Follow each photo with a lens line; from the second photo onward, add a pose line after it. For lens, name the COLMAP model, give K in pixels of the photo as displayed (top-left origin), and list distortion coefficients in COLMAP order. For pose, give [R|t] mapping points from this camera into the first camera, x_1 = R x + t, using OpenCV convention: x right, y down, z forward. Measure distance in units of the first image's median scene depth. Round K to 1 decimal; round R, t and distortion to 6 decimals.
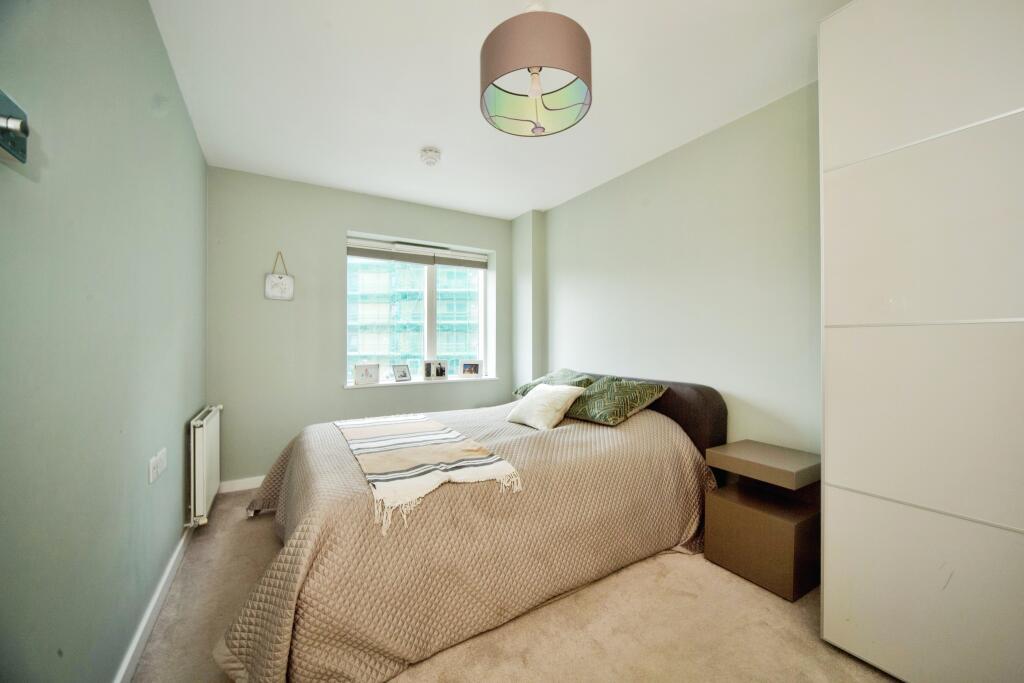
lens RADIAL K [[424.2, 0, 519.0], [0, 424.2, 343.5], [0, 0, 1]] dist [-0.002038, -0.000255]
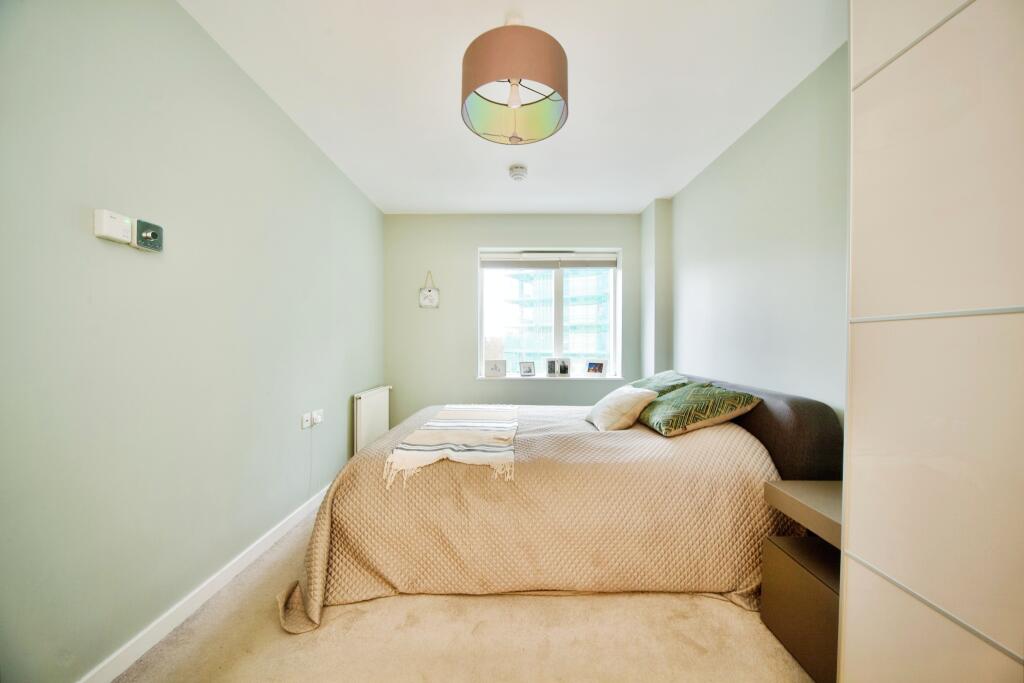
lens RADIAL K [[424.2, 0, 519.0], [0, 424.2, 343.5], [0, 0, 1]] dist [-0.002038, -0.000255]
pose [[0.826823, 0.007803, -0.562408, 0.419666], [-0.006796, 0.999969, 0.003883, -0.001410], [0.562421, 0.000612, 0.826851, 0.085999]]
